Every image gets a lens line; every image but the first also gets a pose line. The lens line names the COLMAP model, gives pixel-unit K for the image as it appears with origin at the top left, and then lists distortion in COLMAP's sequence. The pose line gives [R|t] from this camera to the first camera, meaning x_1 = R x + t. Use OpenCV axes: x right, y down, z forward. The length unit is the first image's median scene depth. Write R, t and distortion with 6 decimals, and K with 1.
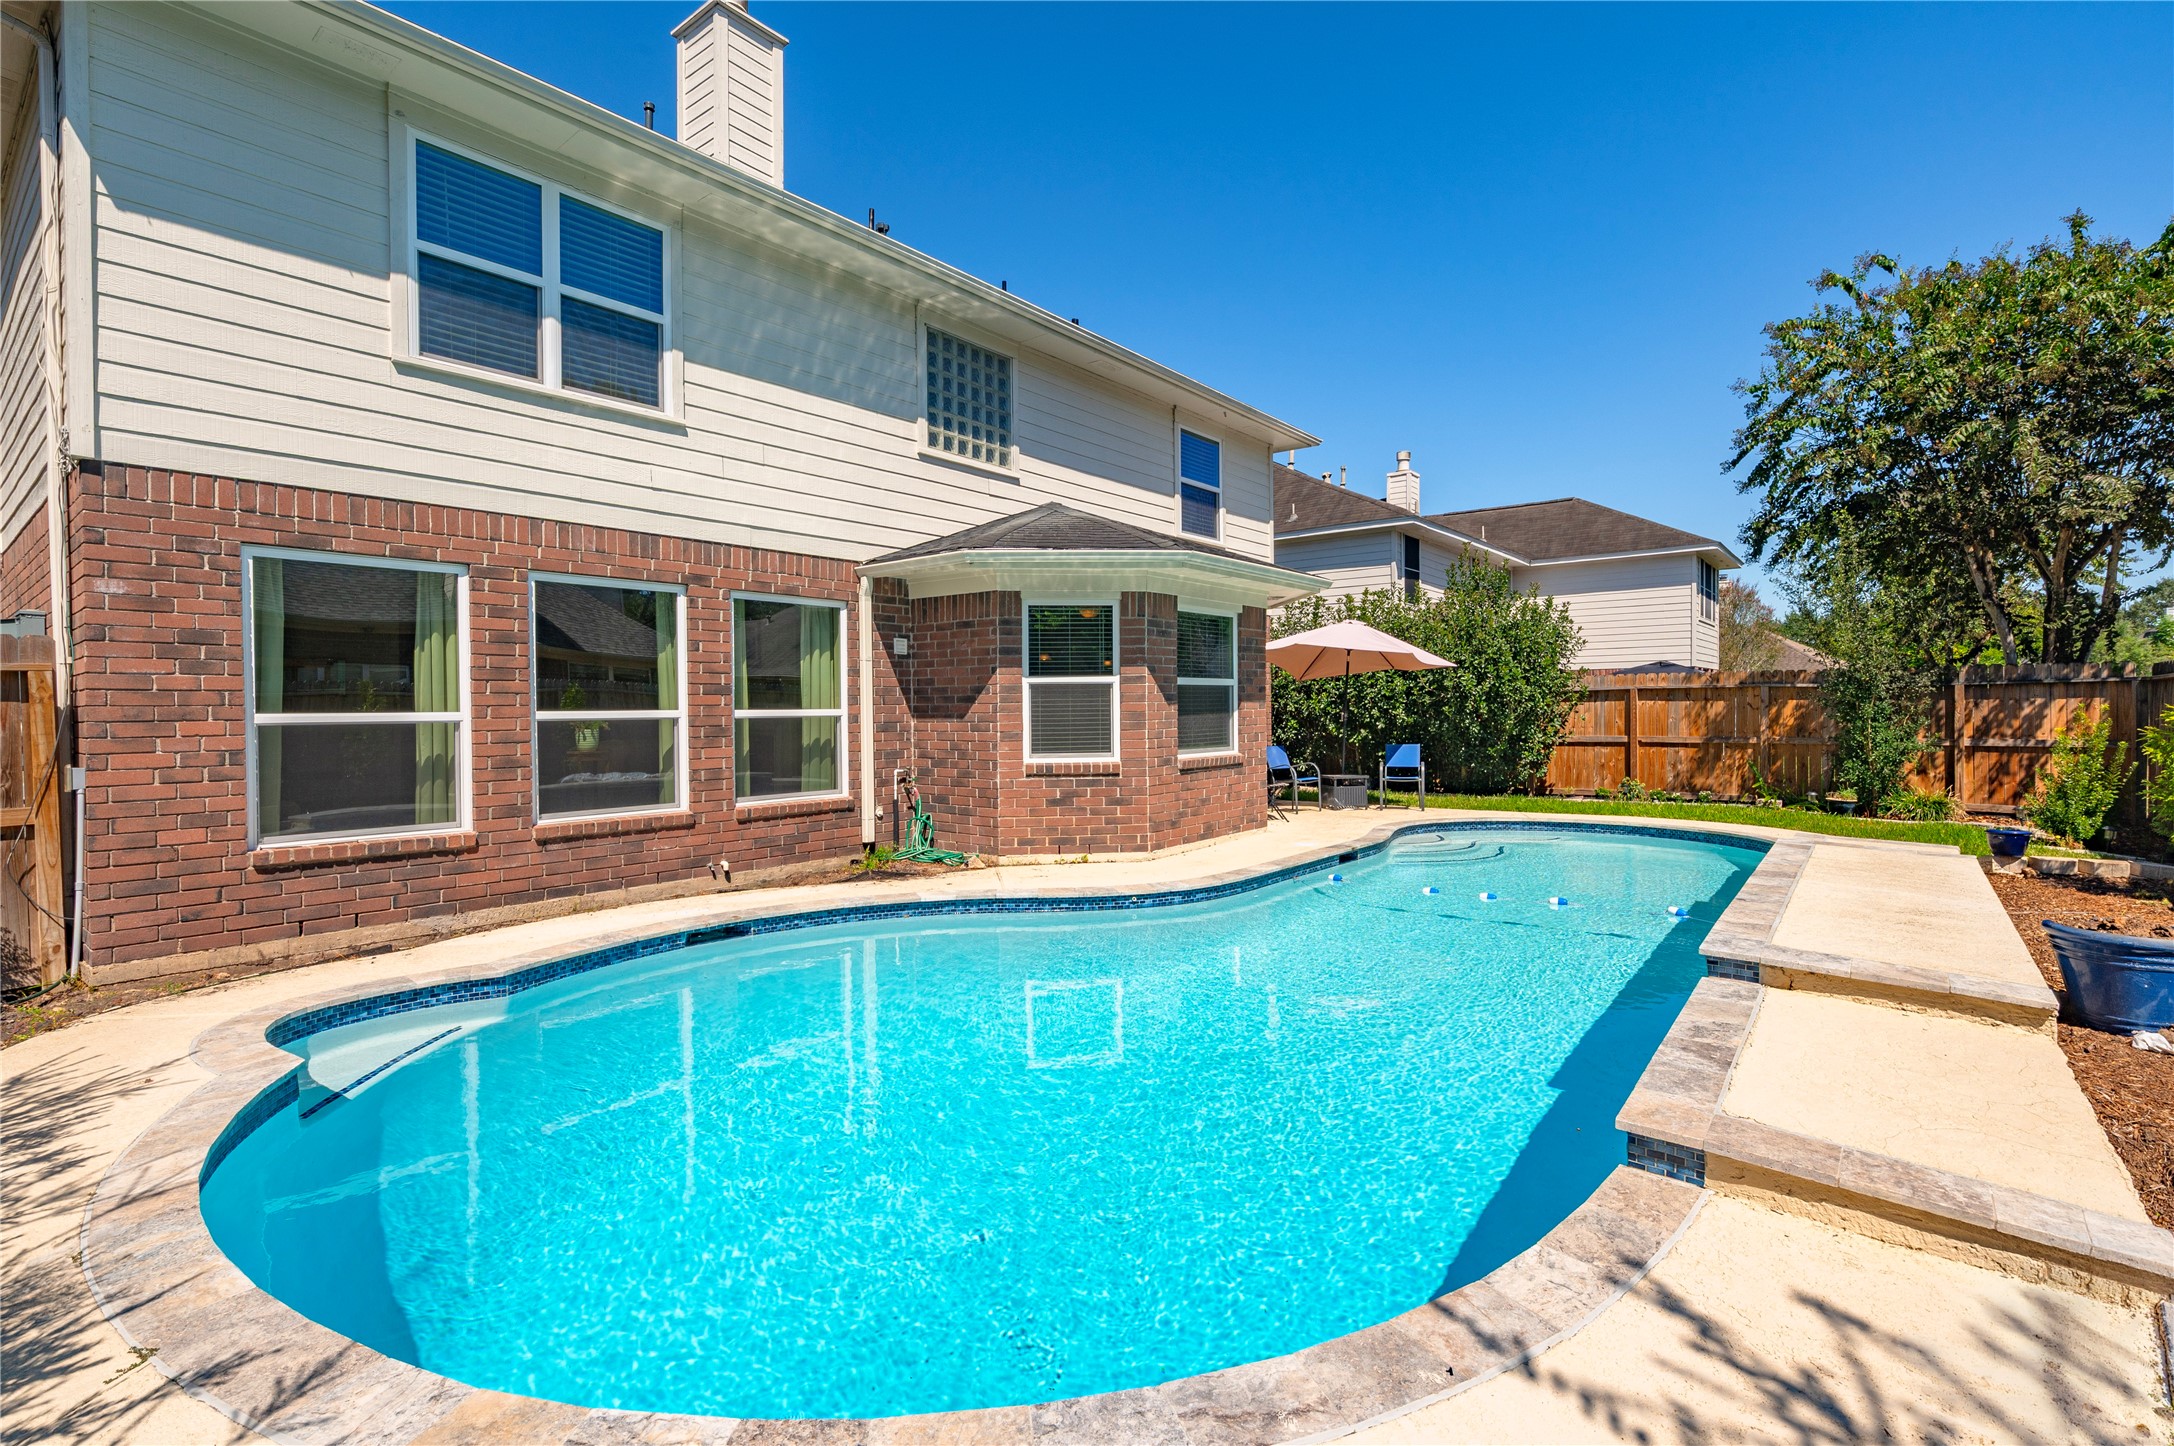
lens RADIAL K [[984.5, 0, 1084.6], [0, 984.5, 723.1], [0, 0, 1]] dist [0.000276, 0.000401]
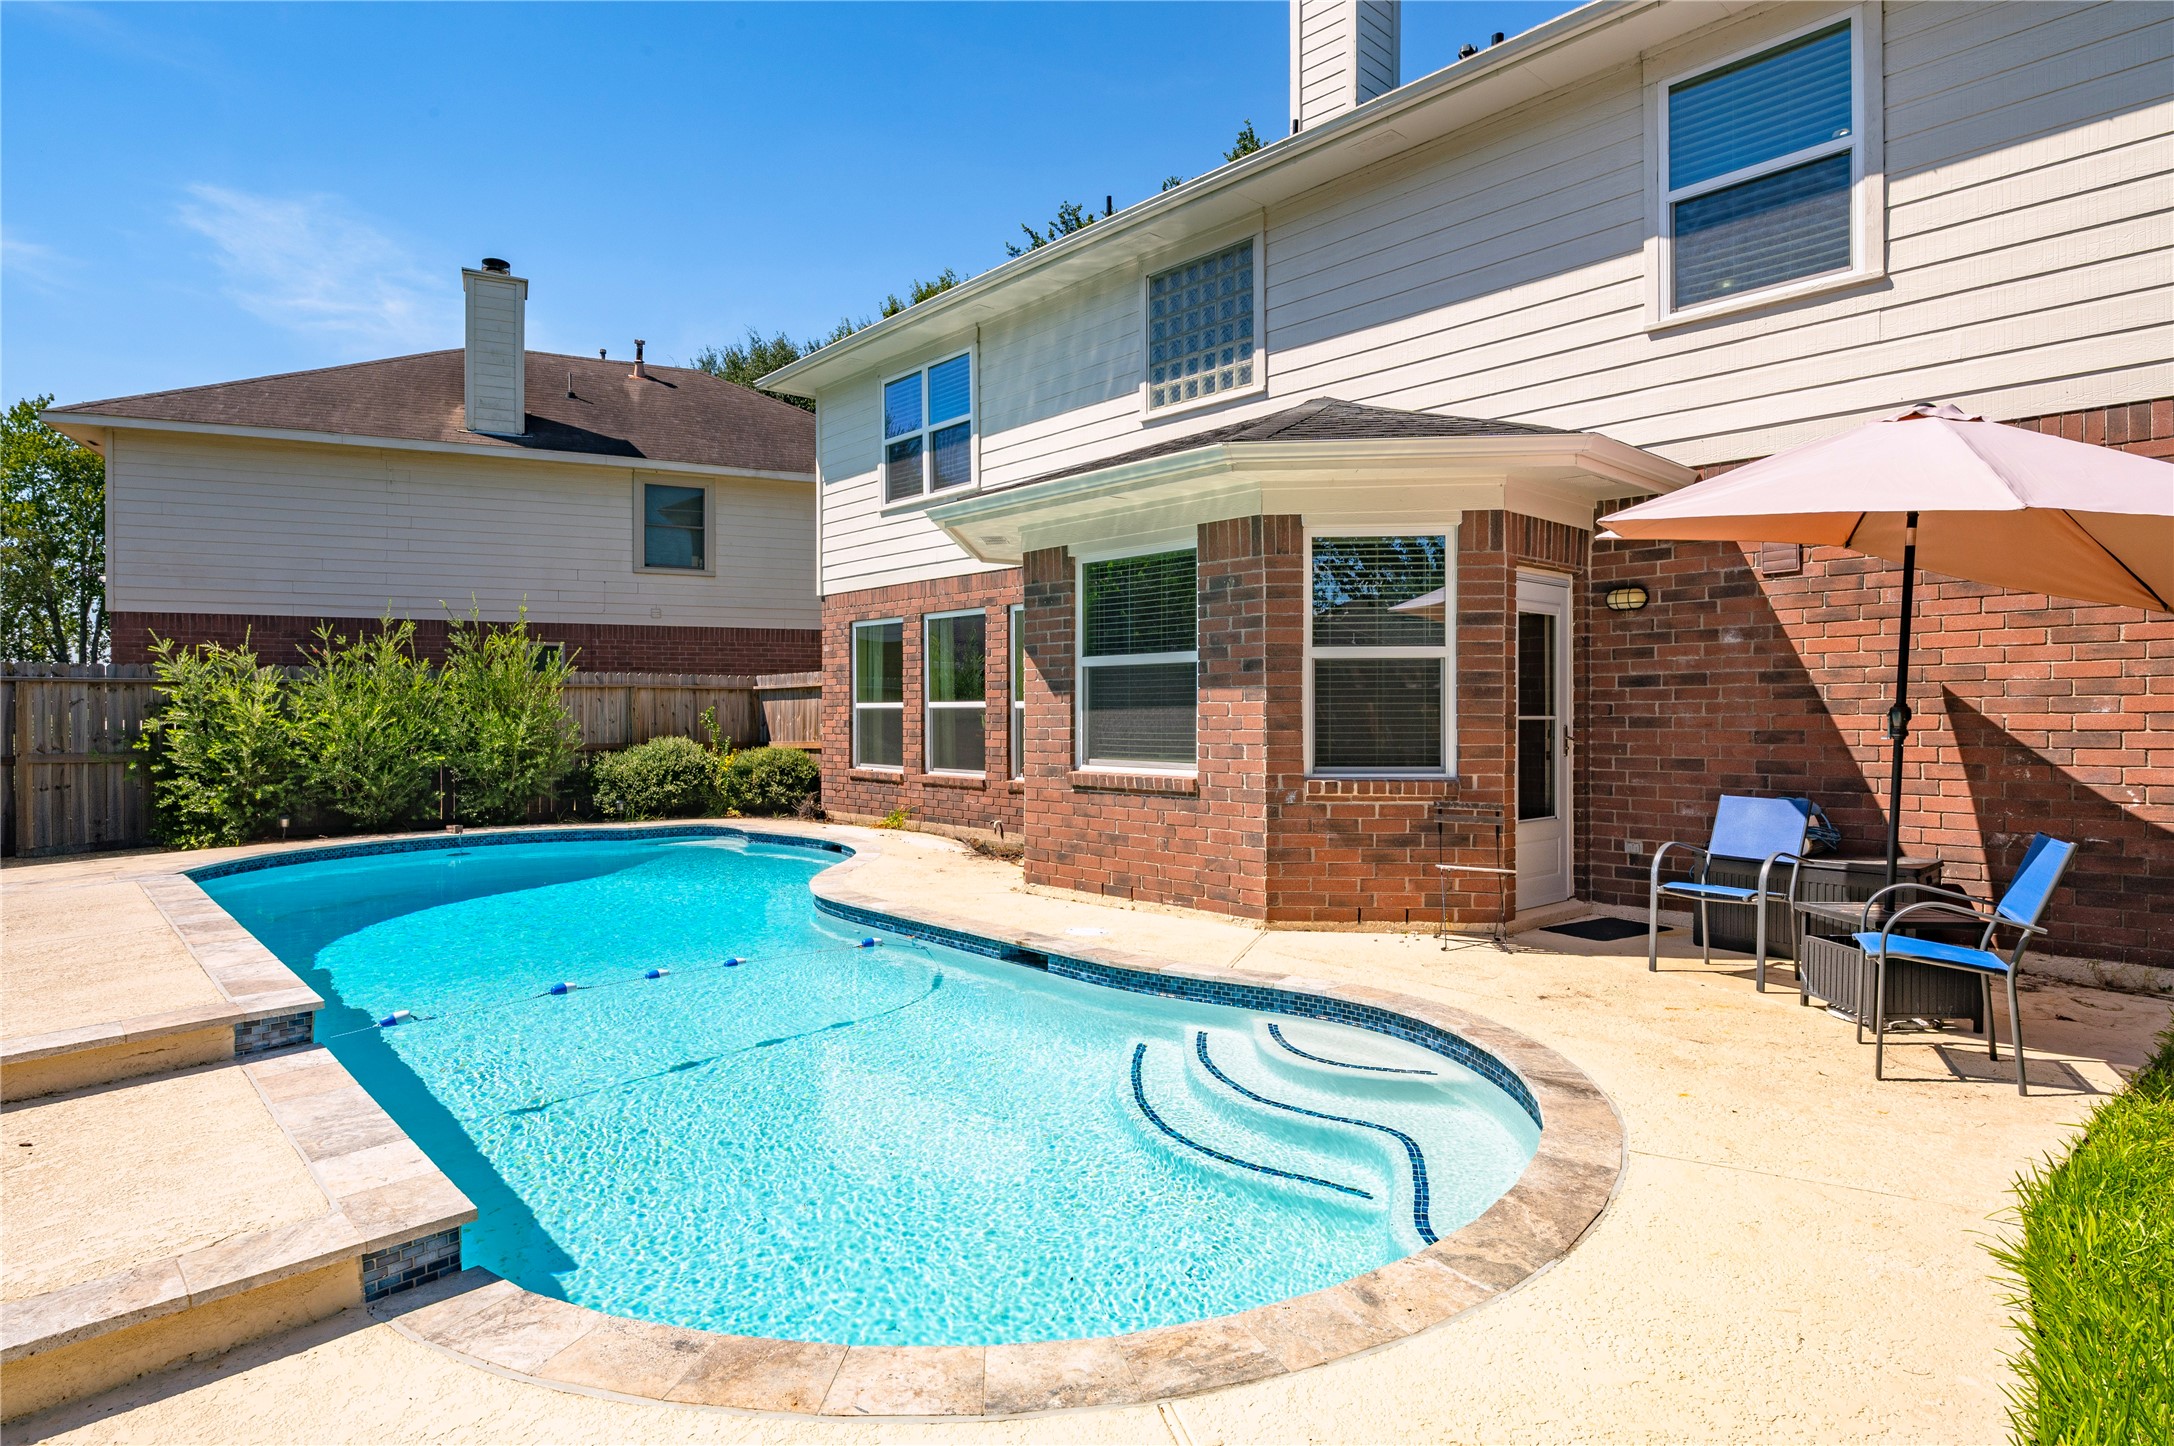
lens RADIAL K [[1180.2, 0, 1086.9], [0, 1180.2, 705.8], [0, 0, 1]] dist [0.014260, -0.000226]
pose [[-0.139555, 0.009169, -0.990172, 0.757273], [-0.006291, 0.999929, 0.010146, -0.016196], [0.990194, 0.007645, -0.139488, 0.895212]]
